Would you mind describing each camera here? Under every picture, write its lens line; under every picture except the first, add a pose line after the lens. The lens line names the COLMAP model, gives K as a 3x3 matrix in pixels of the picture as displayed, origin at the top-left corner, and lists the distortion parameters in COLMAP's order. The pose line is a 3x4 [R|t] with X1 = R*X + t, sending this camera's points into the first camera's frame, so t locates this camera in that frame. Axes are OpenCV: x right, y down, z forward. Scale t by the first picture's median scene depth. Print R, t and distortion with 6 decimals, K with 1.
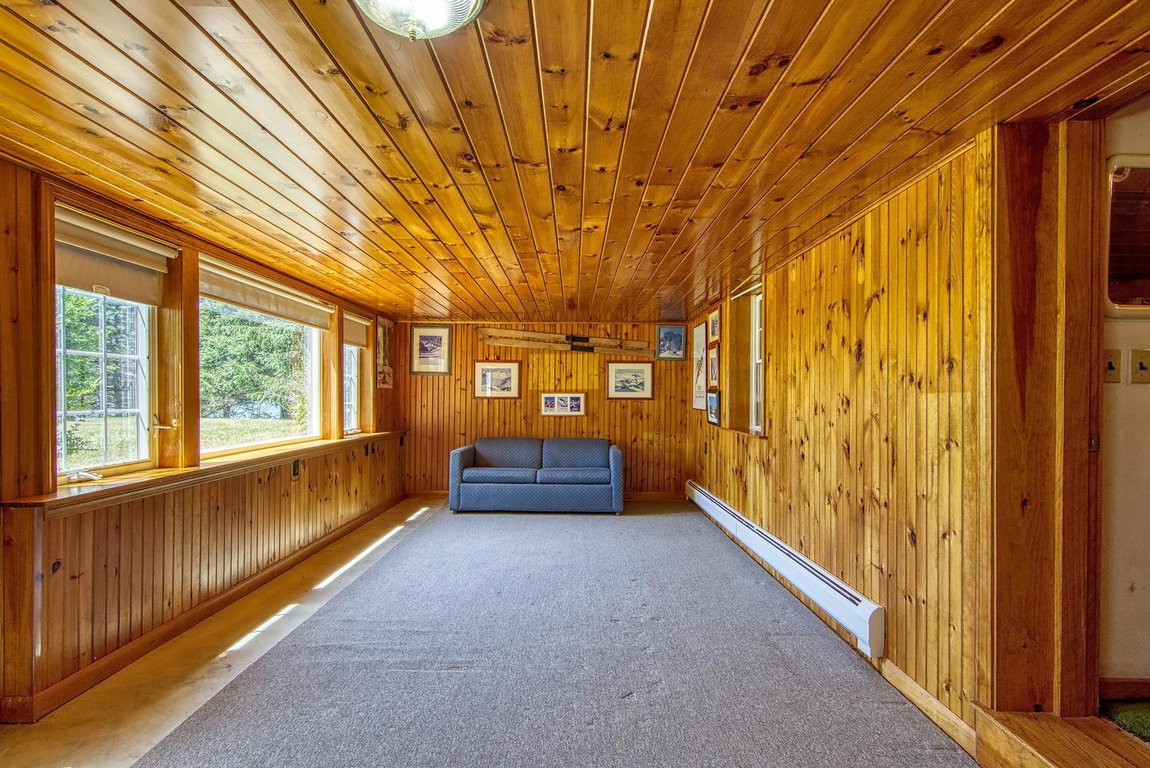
lens RADIAL K [[547.2, 0, 574.8], [0, 547.2, 391.3], [0, 0, 1]] dist [0.000524, 0.000010]
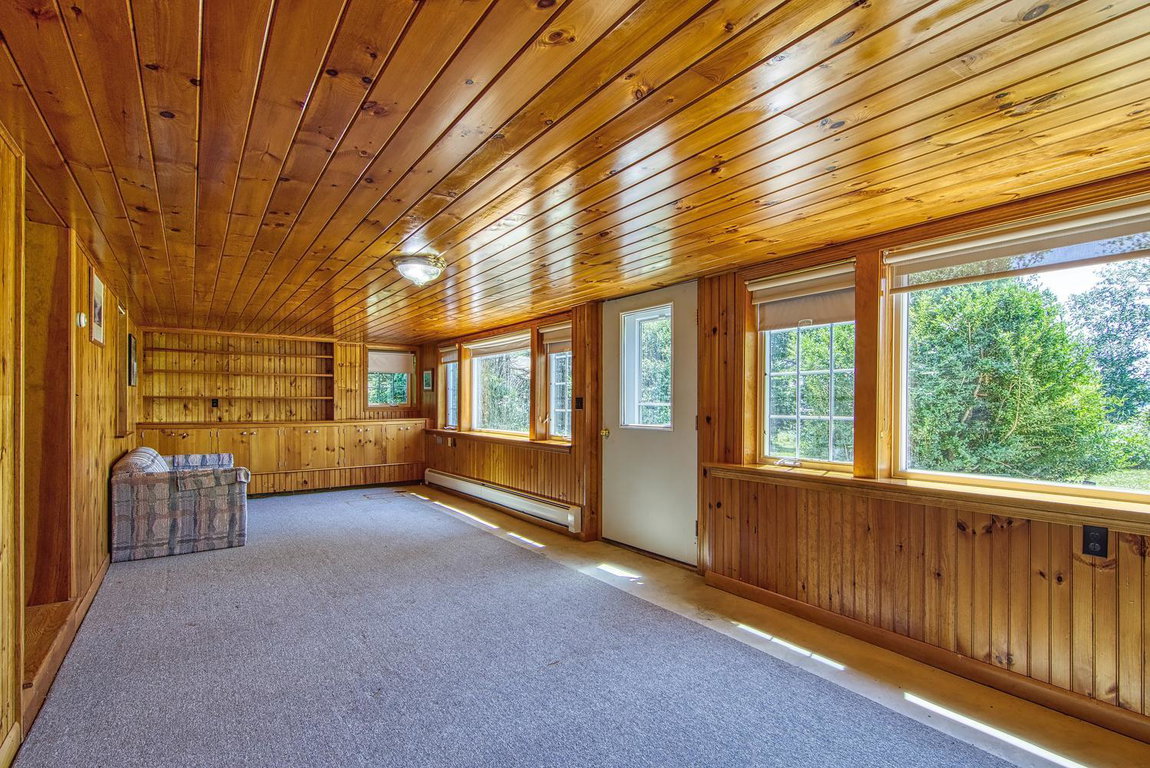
lens RADIAL K [[547.2, 0, 586.1], [0, 547.2, 406.6], [0, 0, 1]] dist [0.000524, 0.000010]
pose [[-0.818448, -0.005161, -0.574557, 0.279475], [-0.001121, 0.999972, -0.007384, 0.021131], [0.574579, -0.005399, -0.818431, 1.636304]]
